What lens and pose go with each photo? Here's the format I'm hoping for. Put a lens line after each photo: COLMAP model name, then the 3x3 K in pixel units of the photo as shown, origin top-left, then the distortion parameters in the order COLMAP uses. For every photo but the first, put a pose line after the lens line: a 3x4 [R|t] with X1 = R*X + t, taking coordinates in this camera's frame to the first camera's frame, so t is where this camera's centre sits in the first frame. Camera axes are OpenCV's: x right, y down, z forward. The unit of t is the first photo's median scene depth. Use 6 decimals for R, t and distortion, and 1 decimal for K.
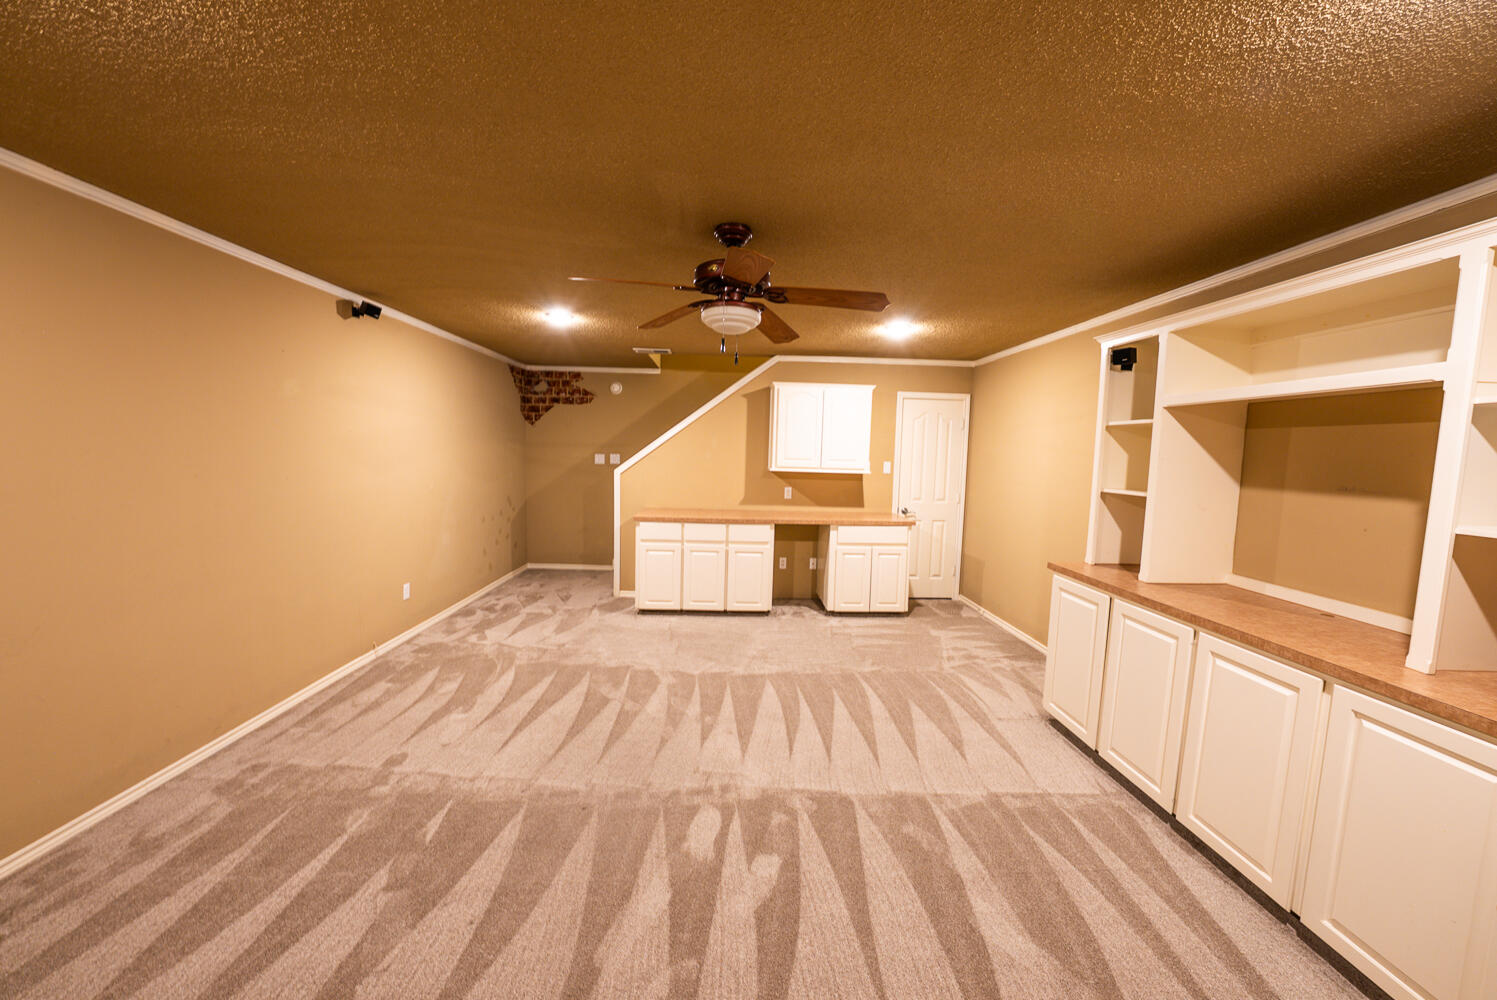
lens RADIAL K [[512.1, 0, 753.1], [0, 512.1, 494.2], [0, 0, 1]] dist [-0.022869, 0.002677]
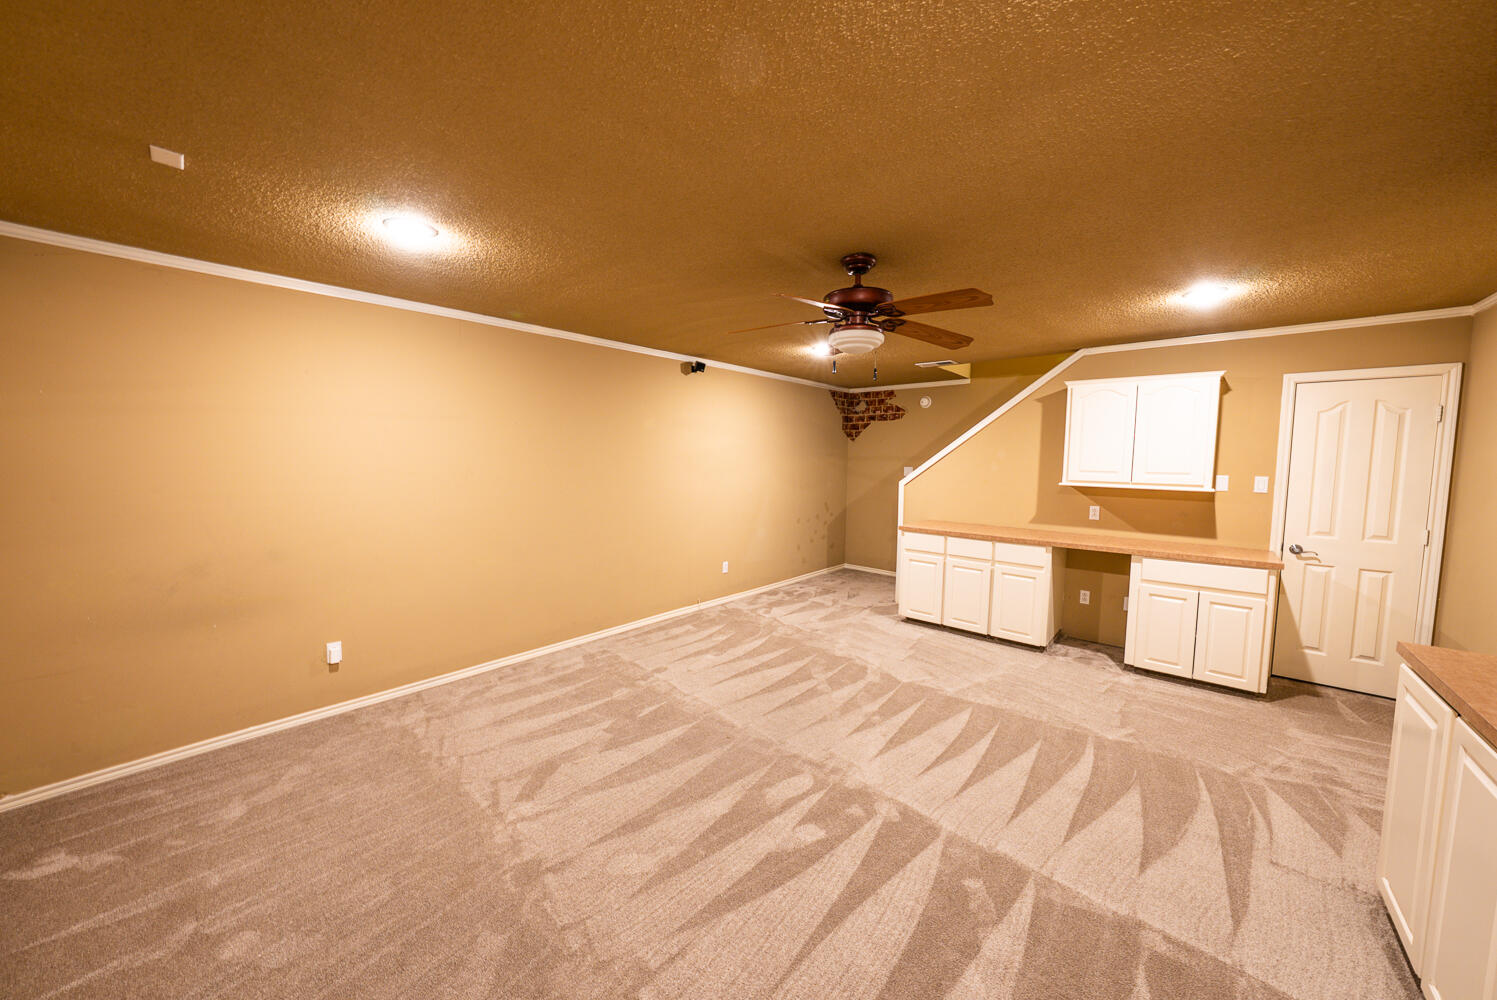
lens RADIAL K [[512.1, 0, 745.9], [0, 512.1, 493.5], [0, 0, 1]] dist [-0.022869, 0.002677]
pose [[0.728665, 0.031847, -0.684129, 0.345657], [-0.052026, 0.998606, -0.008927, 0.004732], [0.682891, 0.042097, 0.729306, 0.034413]]
